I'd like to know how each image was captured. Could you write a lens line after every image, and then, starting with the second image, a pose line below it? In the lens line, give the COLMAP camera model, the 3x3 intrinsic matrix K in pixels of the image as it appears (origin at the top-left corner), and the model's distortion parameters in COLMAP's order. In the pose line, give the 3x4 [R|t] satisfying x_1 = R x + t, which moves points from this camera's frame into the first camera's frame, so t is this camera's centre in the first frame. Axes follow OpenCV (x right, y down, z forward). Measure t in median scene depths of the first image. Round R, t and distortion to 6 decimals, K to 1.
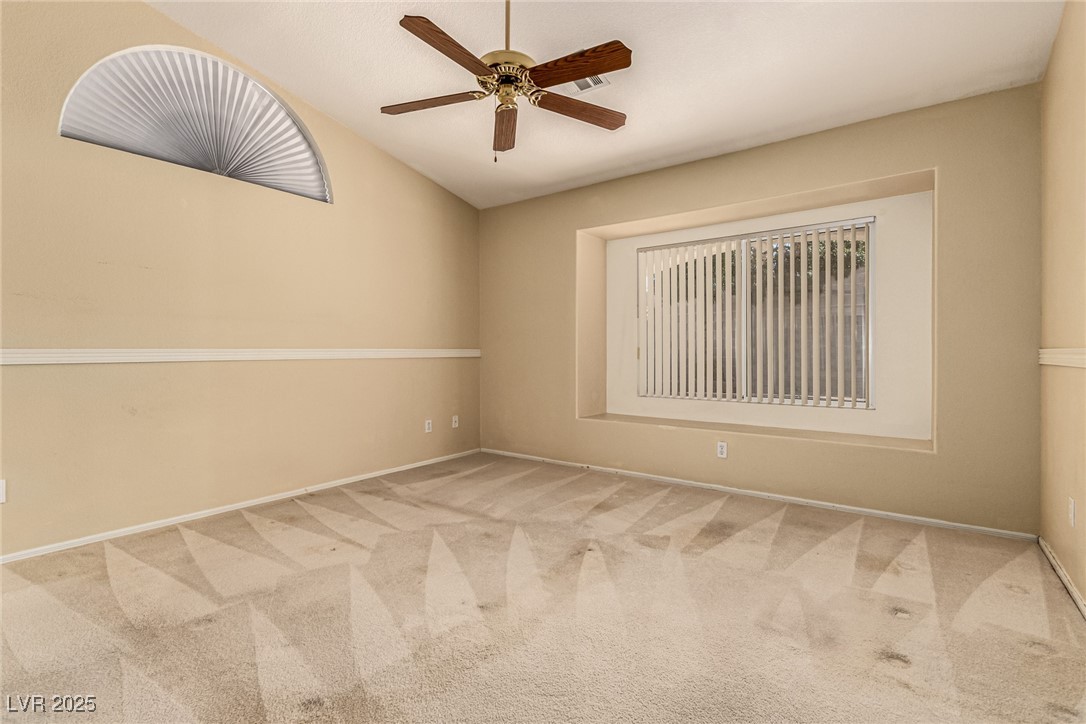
lens RADIAL K [[506.9, 0, 534.2], [0, 506.9, 357.2], [0, 0, 1]] dist [0.000719, -0.000790]
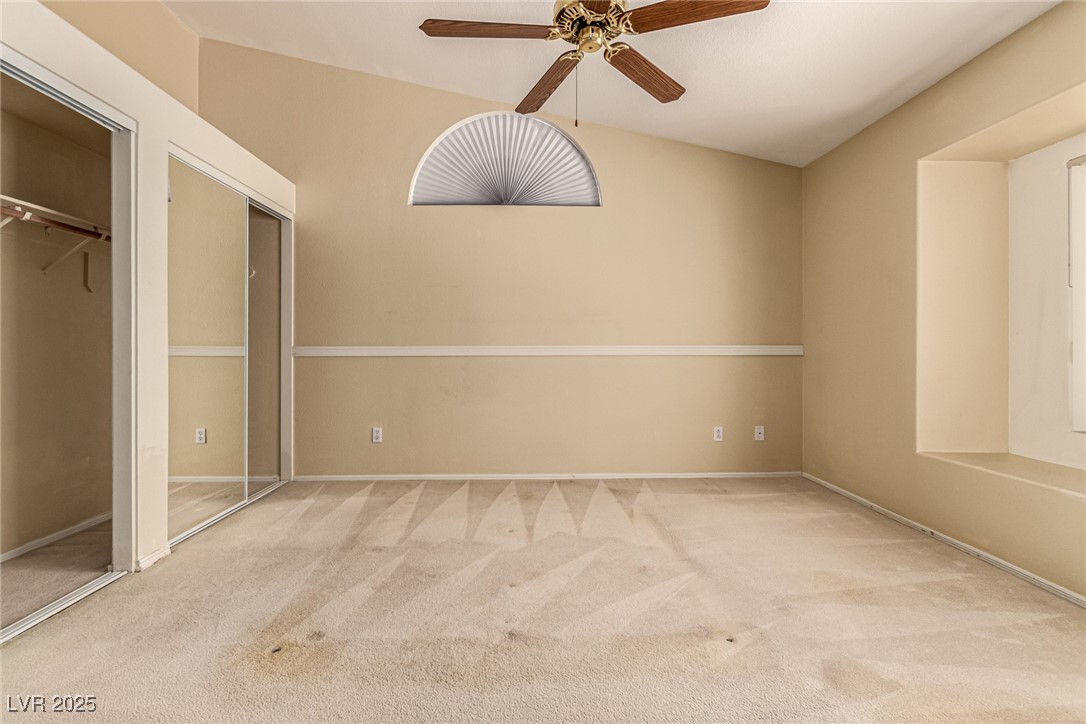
lens RADIAL K [[505.0, 0, 541.0], [0, 505.0, 350.2], [0, 0, 1]] dist [0.000606, -0.000097]
pose [[0.617039, 0.004204, -0.786921, 0.377315], [-0.009456, 0.999953, -0.002072, -0.004441], [0.786876, 0.008719, 0.617050, 0.292950]]
